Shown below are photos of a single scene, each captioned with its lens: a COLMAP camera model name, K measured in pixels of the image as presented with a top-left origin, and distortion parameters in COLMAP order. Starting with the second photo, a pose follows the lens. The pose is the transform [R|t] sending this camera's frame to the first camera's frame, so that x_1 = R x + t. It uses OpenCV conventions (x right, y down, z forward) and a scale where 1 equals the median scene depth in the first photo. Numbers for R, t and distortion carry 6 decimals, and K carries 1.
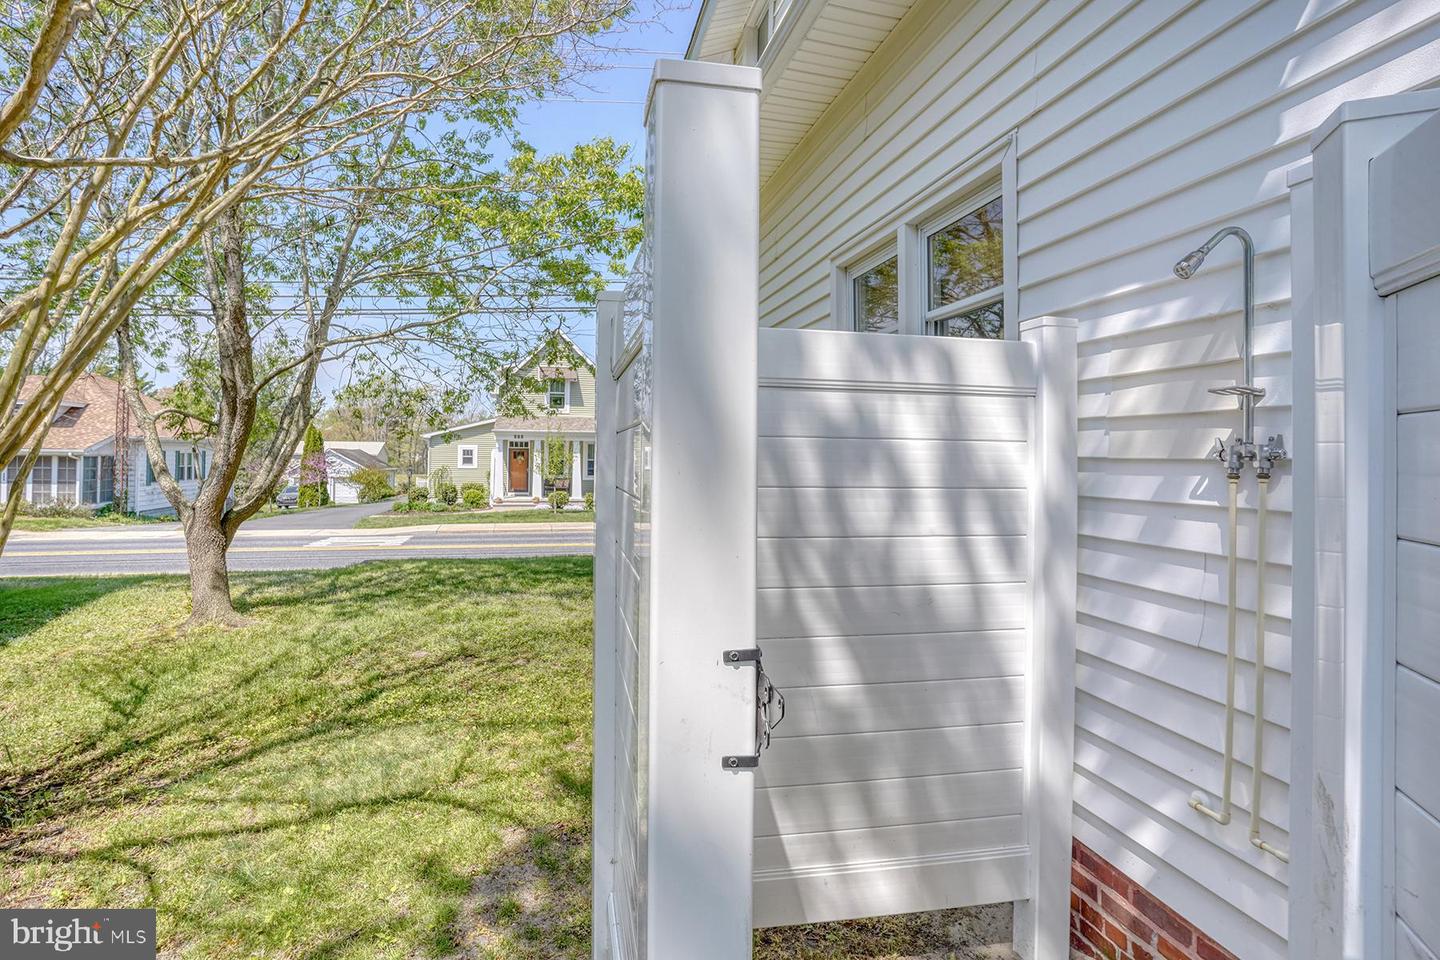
lens RADIAL K [[702.8, 0, 717.1], [0, 702.8, 475.4], [0, 0, 1]] dist [-0.001379, -0.000101]
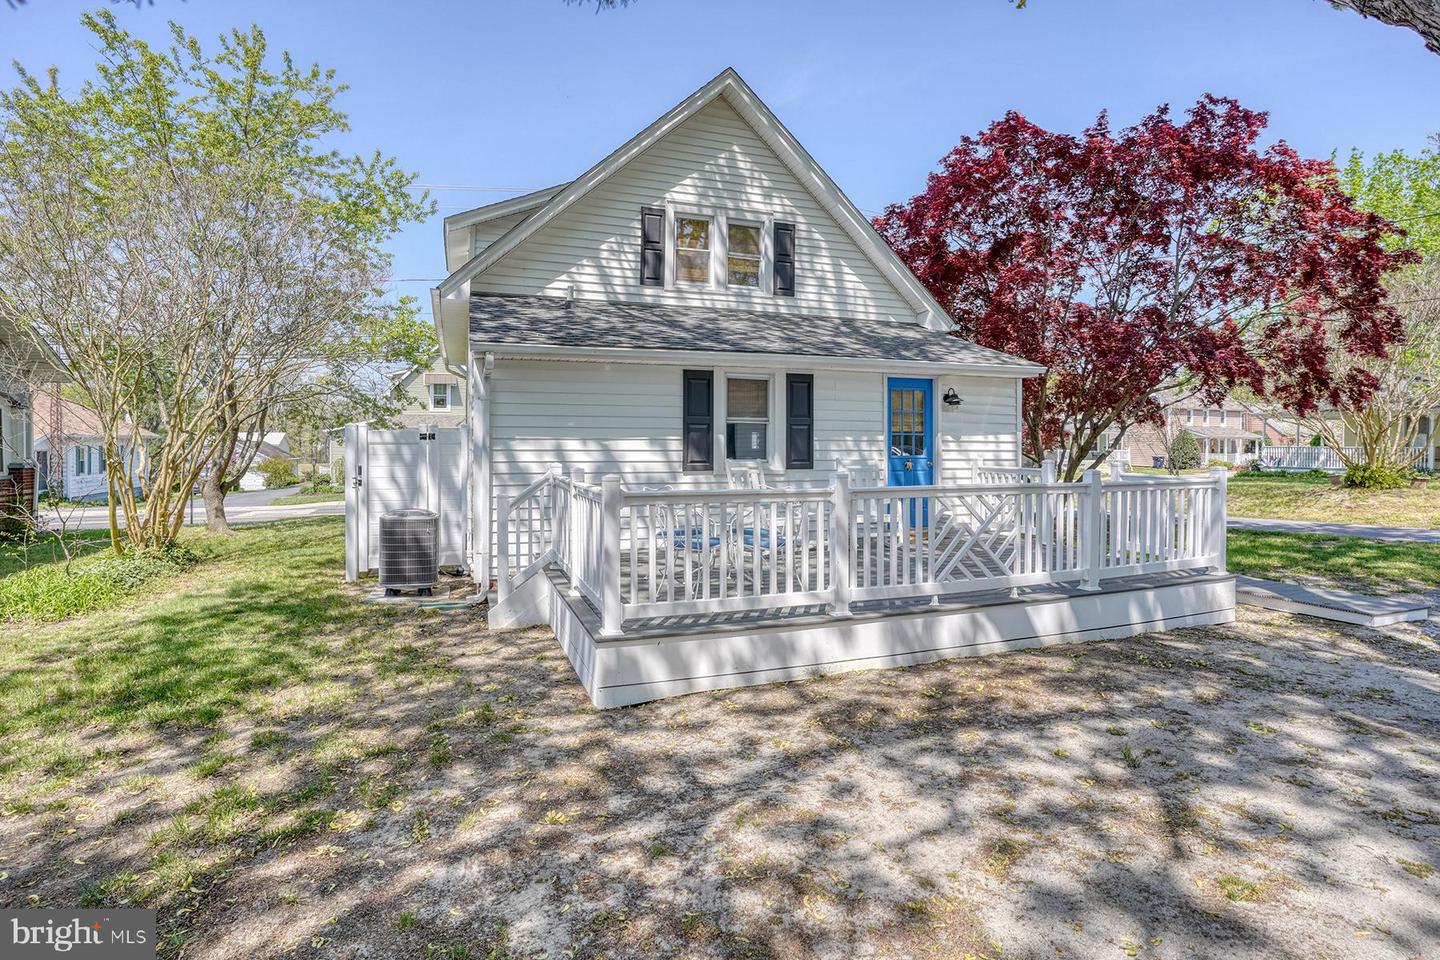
lens RADIAL K [[702.8, 0, 720.4], [0, 702.8, 474.0], [0, 0, 1]] dist [-0.001379, -0.000101]
pose [[0.993327, -0.013992, 0.114483, 0.114657], [0.011853, 0.999743, 0.019339, 0.002080], [-0.114724, -0.017852, 0.993237, -0.271609]]
